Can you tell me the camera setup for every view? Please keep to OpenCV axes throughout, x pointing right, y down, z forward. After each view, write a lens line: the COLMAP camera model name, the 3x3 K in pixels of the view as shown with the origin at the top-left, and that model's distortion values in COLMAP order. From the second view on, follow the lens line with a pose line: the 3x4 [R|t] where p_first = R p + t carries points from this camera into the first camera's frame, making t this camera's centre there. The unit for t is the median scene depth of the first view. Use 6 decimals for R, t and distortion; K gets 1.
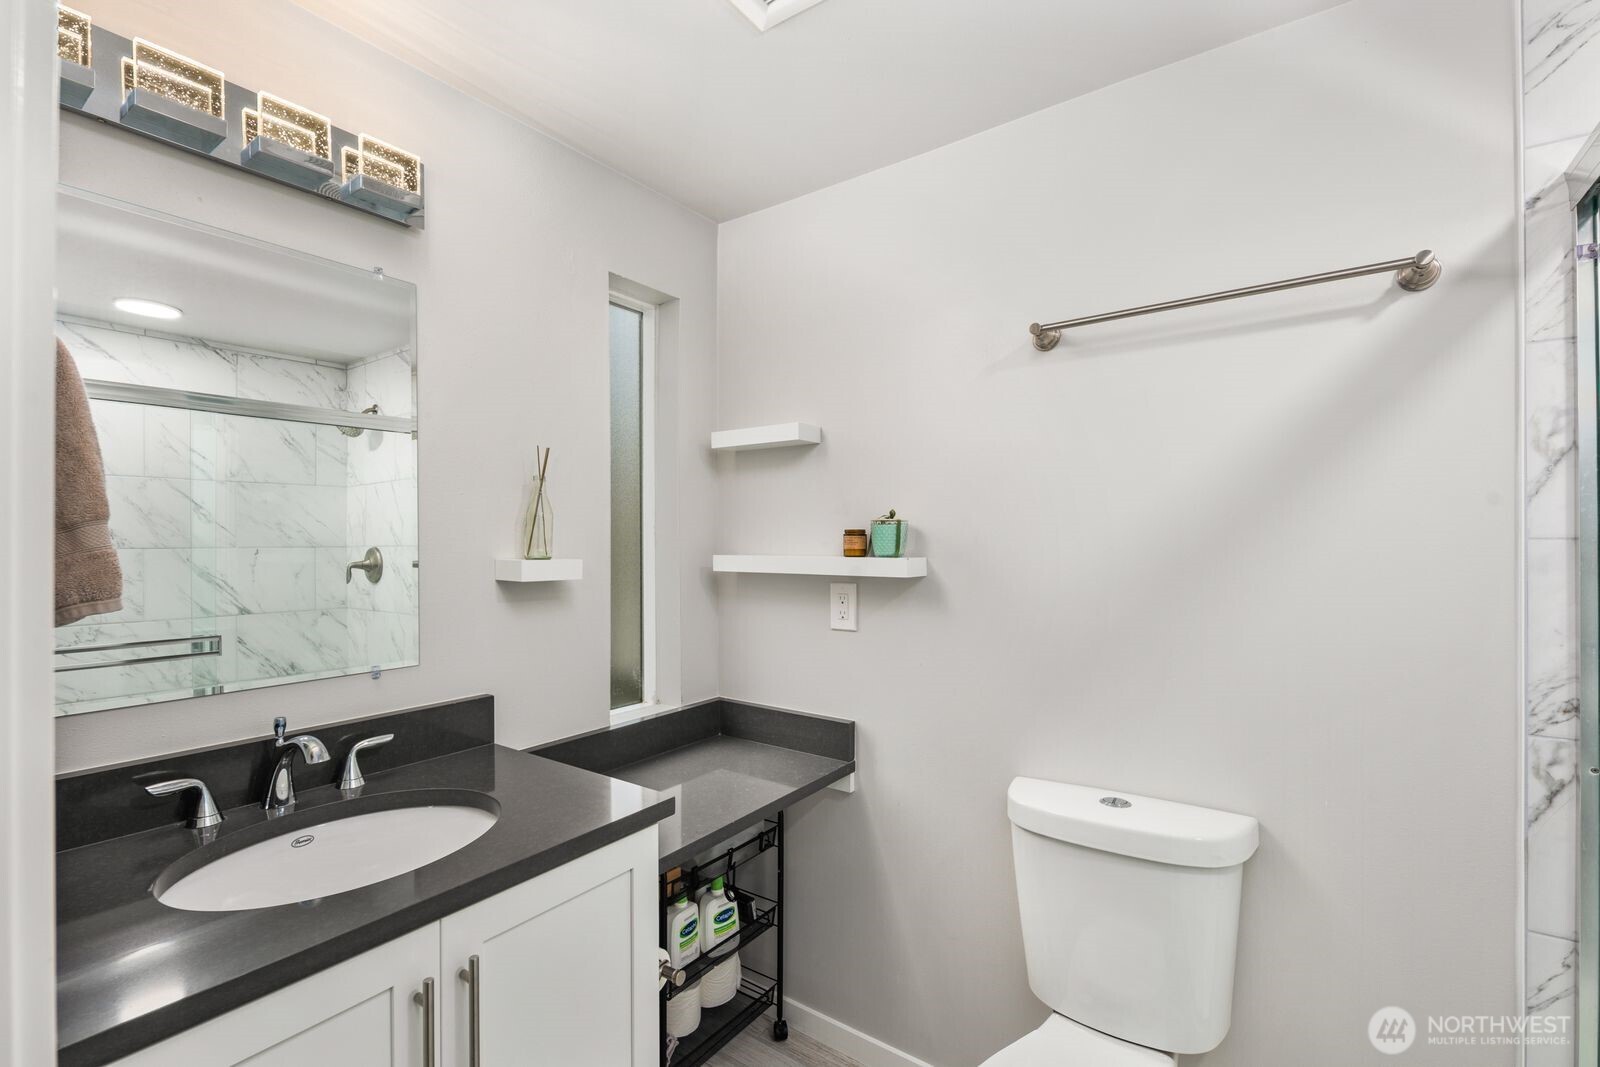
lens RADIAL K [[700.0, 0, 793.6], [0, 700.0, 531.1], [0, 0, 1]] dist [-0.000017, -0.000258]
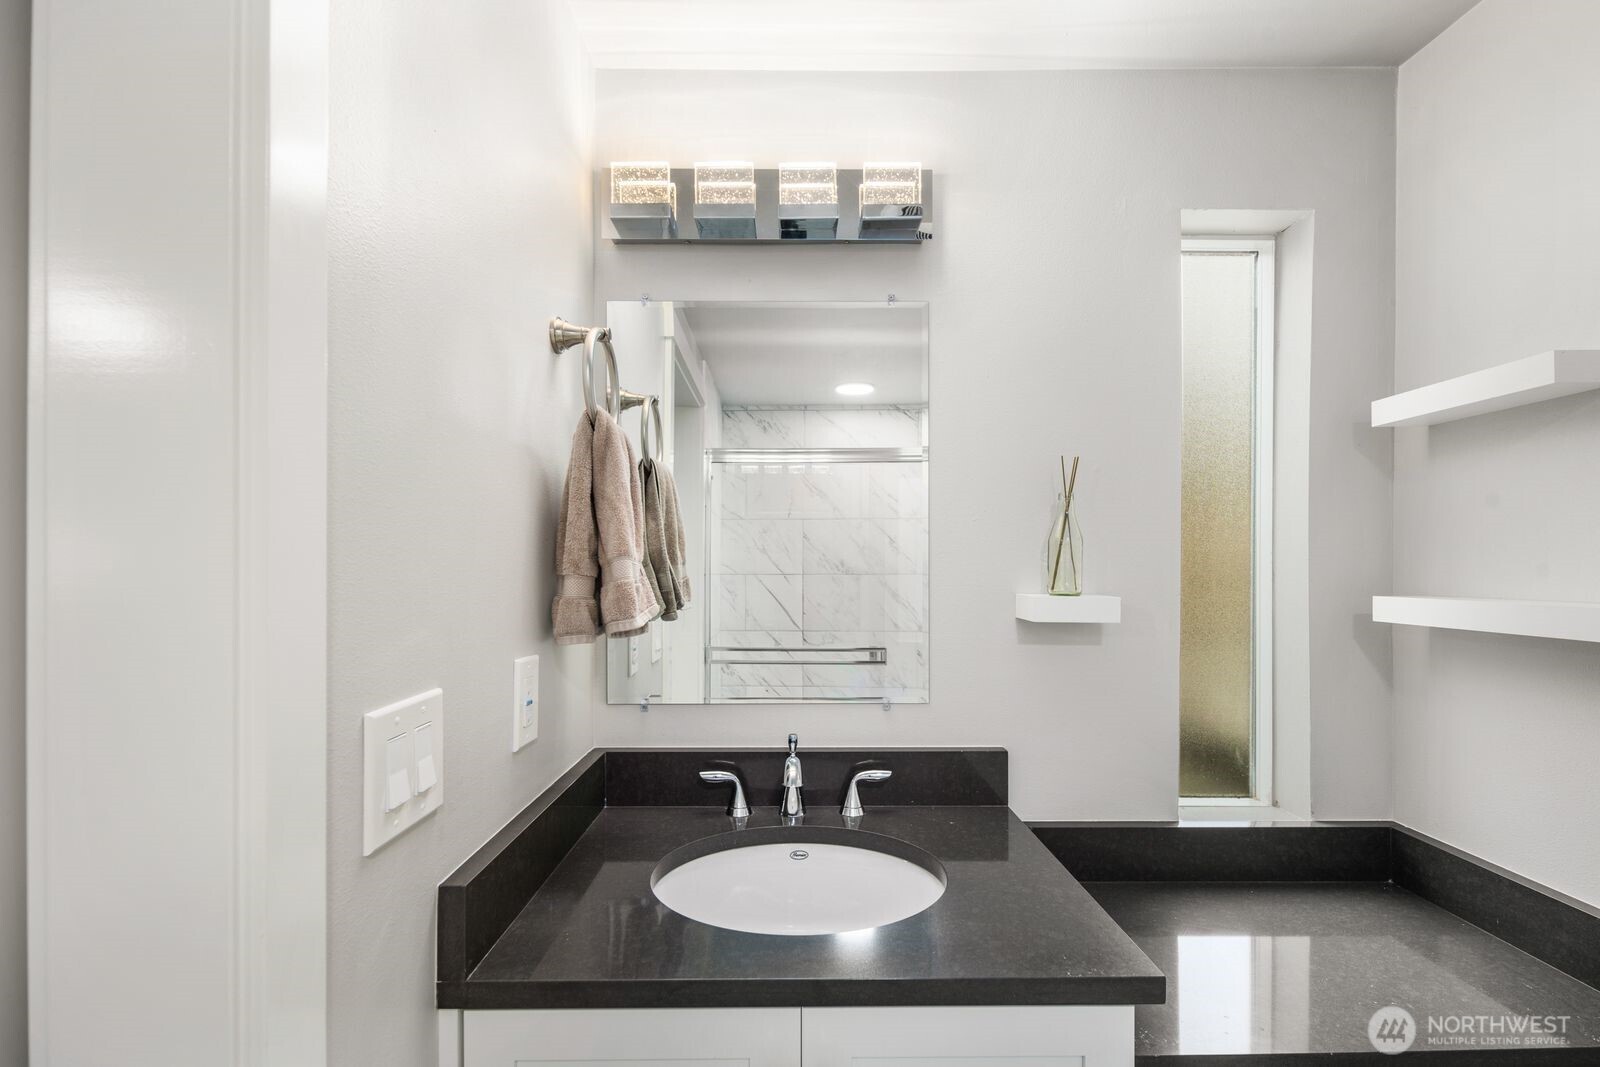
lens RADIAL K [[714.6, 0, 799.2], [0, 714.6, 559.3], [0, 0, 1]] dist [0.002410, 0.000134]
pose [[0.596683, -0.008035, -0.802436, 0.130325], [0.009264, 0.999952, -0.003124, -0.002278], [0.802423, -0.005570, 0.596729, 0.264620]]
